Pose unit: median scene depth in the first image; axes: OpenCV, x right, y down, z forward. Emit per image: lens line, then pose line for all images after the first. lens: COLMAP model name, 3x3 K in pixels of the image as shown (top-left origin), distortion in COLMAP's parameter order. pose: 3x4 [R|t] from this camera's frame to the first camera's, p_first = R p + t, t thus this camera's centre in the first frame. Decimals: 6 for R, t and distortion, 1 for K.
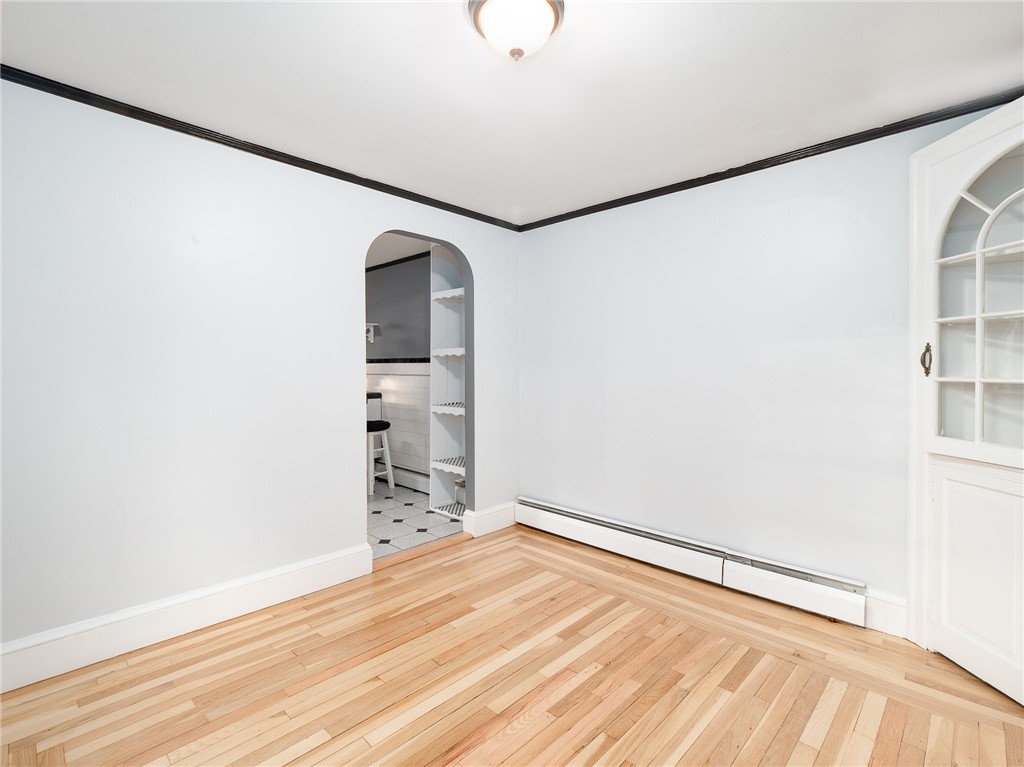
lens RADIAL K [[505.1, 0, 504.4], [0, 505.1, 382.4], [0, 0, 1]] dist [-0.000827, 0.000303]
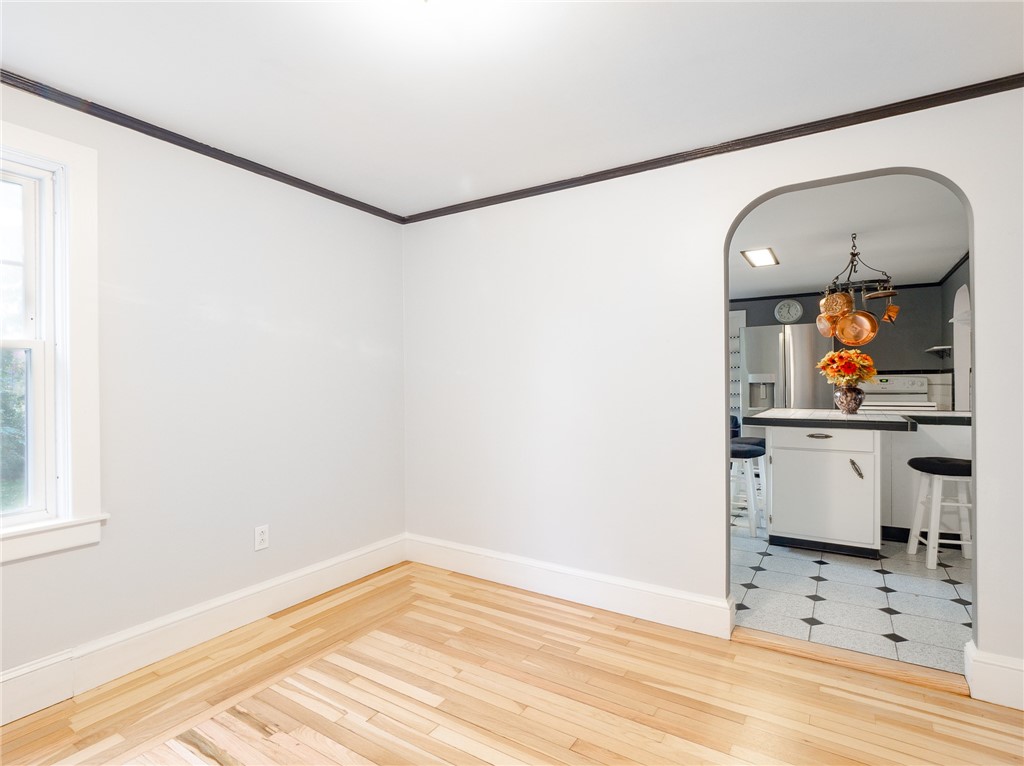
lens RADIAL K [[505.1, 0, 504.4], [0, 505.1, 381.9], [0, 0, 1]] dist [-0.000827, 0.000303]
pose [[0.209256, 0.000774, -0.977861, 0.629575], [-0.019313, 0.999808, -0.003341, -0.024408], [0.977670, 0.019585, 0.209231, 0.699916]]
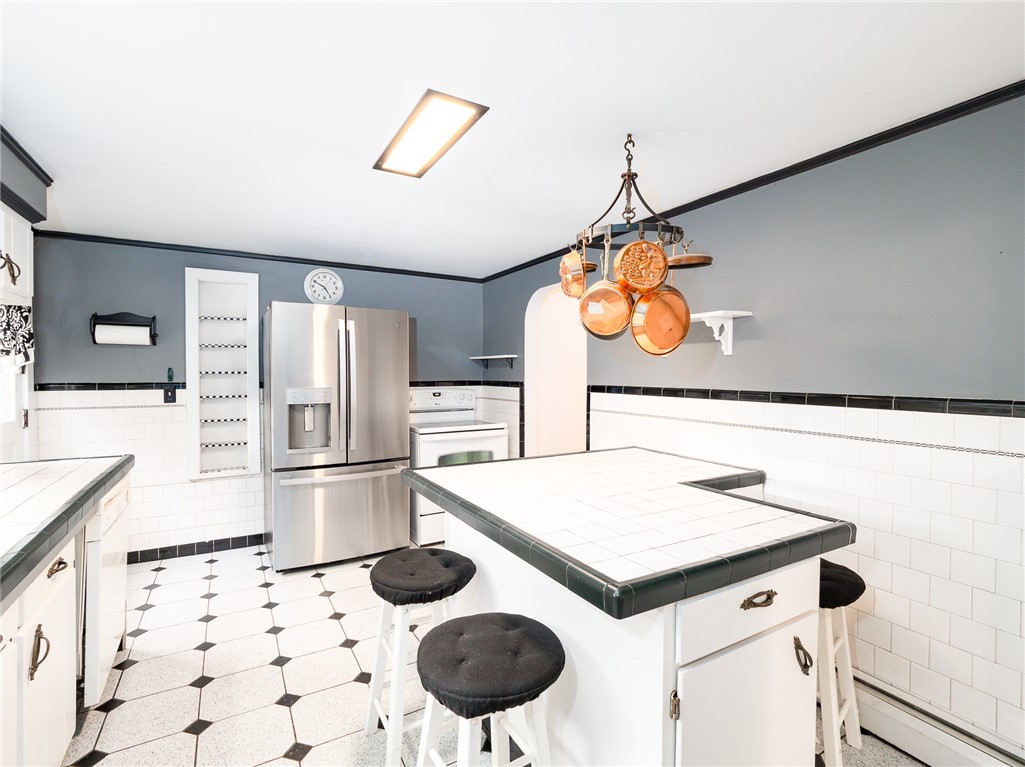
lens RADIAL K [[505.6, 0, 504.9], [0, 505.6, 382.4], [0, 0, 1]] dist [-0.000827, 0.000303]
pose [[0.962031, 0.012013, -0.272676, -0.926493], [-0.014689, 0.999862, -0.007775, -0.128554], [0.272545, 0.011485, 0.962074, 1.388833]]
